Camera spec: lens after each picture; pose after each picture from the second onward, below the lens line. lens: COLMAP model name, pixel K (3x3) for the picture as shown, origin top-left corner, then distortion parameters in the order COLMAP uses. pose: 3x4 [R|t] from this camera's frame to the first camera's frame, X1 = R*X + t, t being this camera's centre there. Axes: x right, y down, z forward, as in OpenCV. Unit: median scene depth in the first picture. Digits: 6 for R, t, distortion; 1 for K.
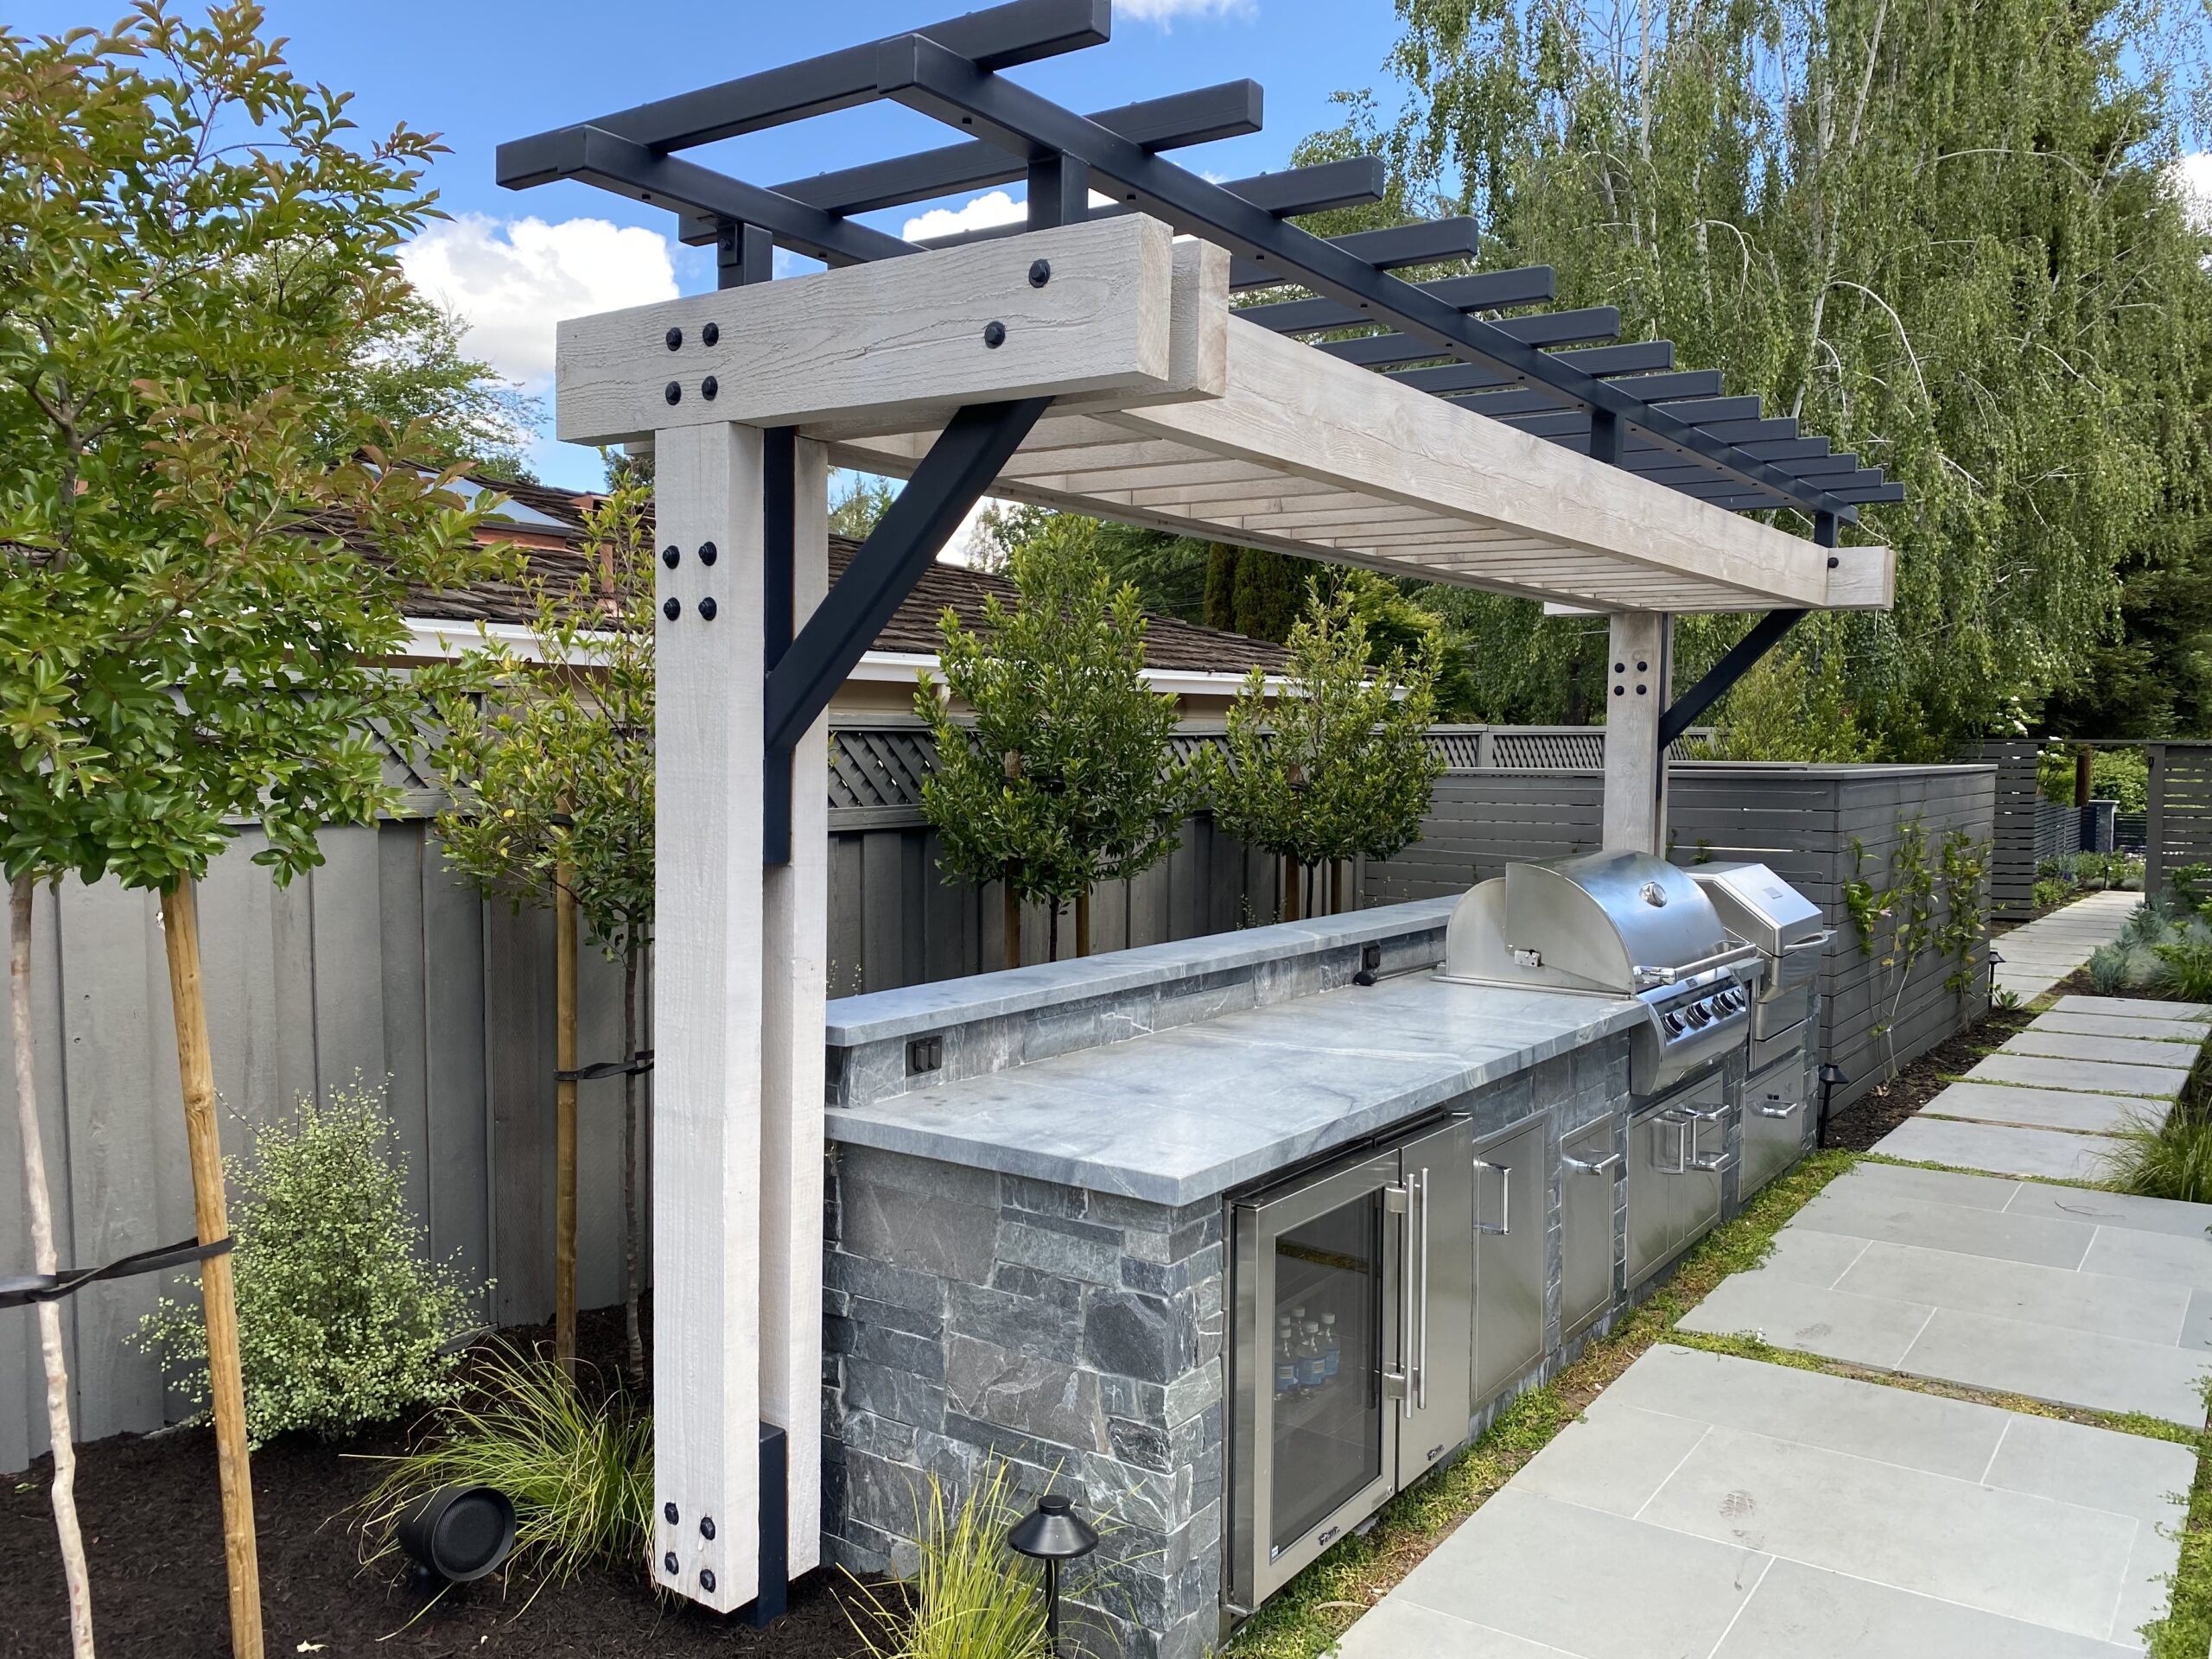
lens RADIAL K [[1772.8, 0, 1106.0], [0, 1772.8, 829.5], [0, 0, 1]] dist [0.000678, -0.004912]
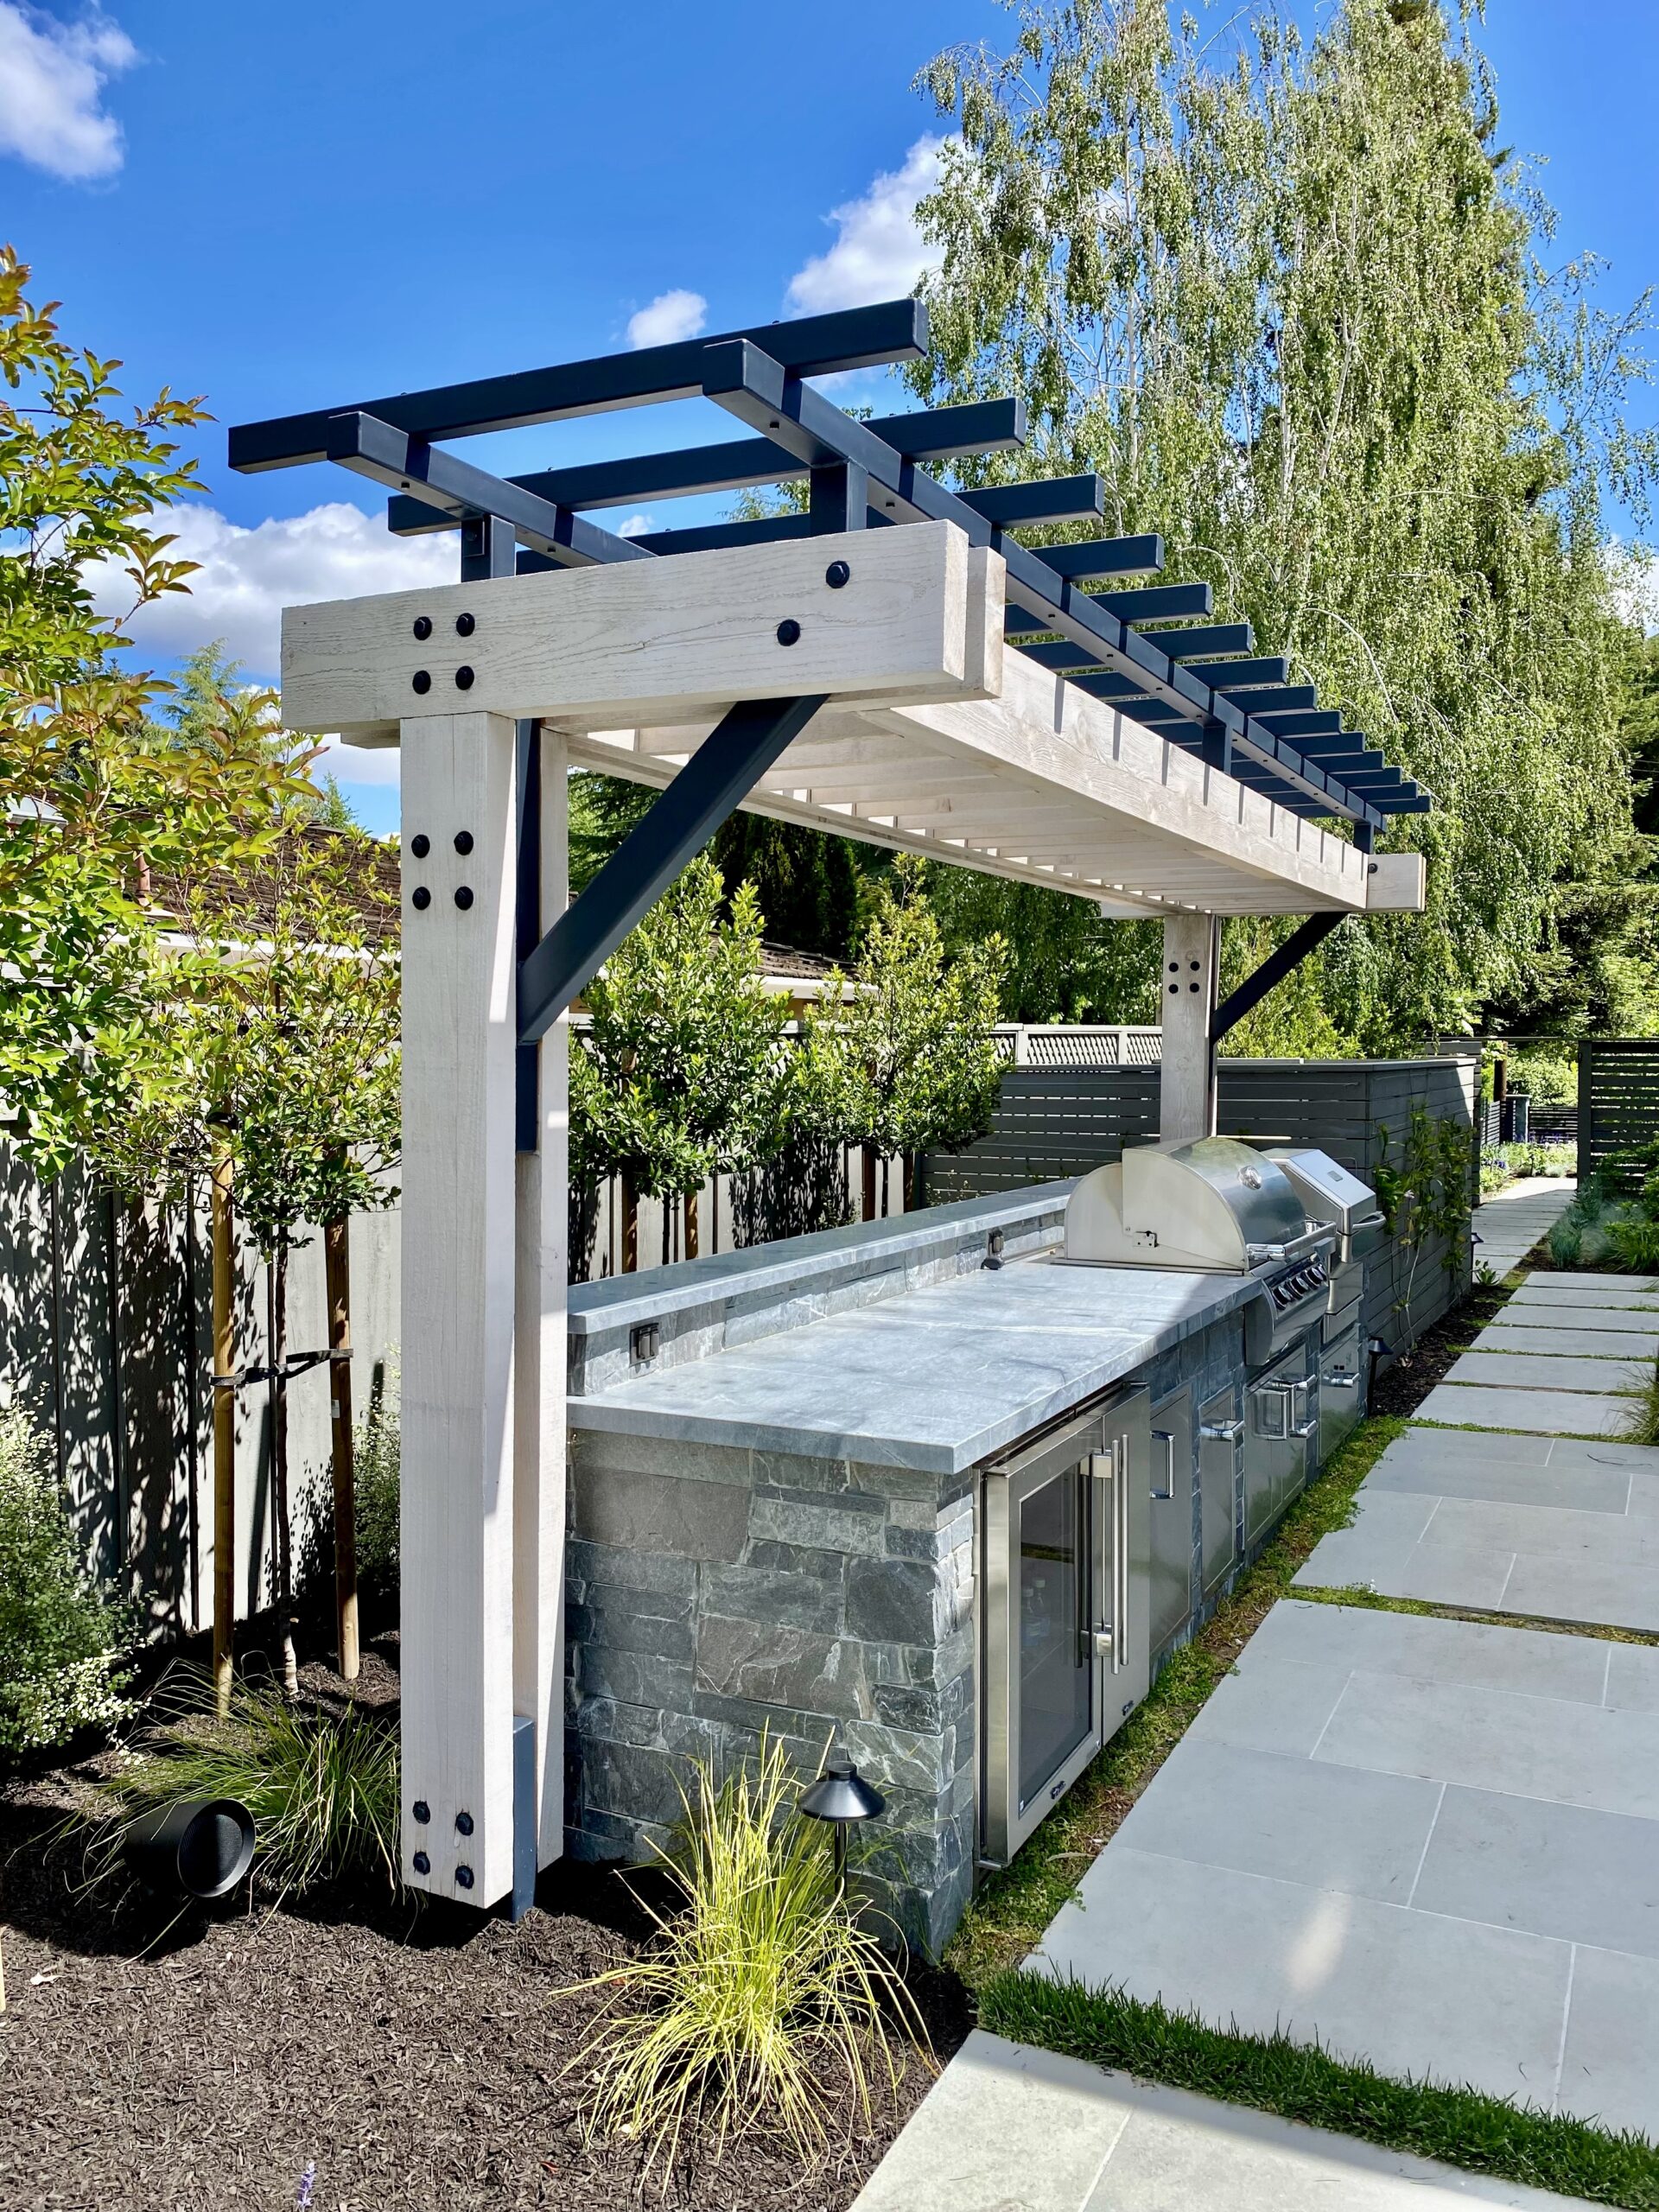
lens RADIAL K [[1767.4, 0, 829.5], [0, 1767.4, 1106.0], [0, 0, 1]] dist [0.000219, -0.005035]
pose [[0.988658, -0.012572, 0.149655, -0.154996], [0.015127, 0.999758, -0.015946, 0.011097], [-0.149419, 0.018029, 0.988610, -0.013617]]
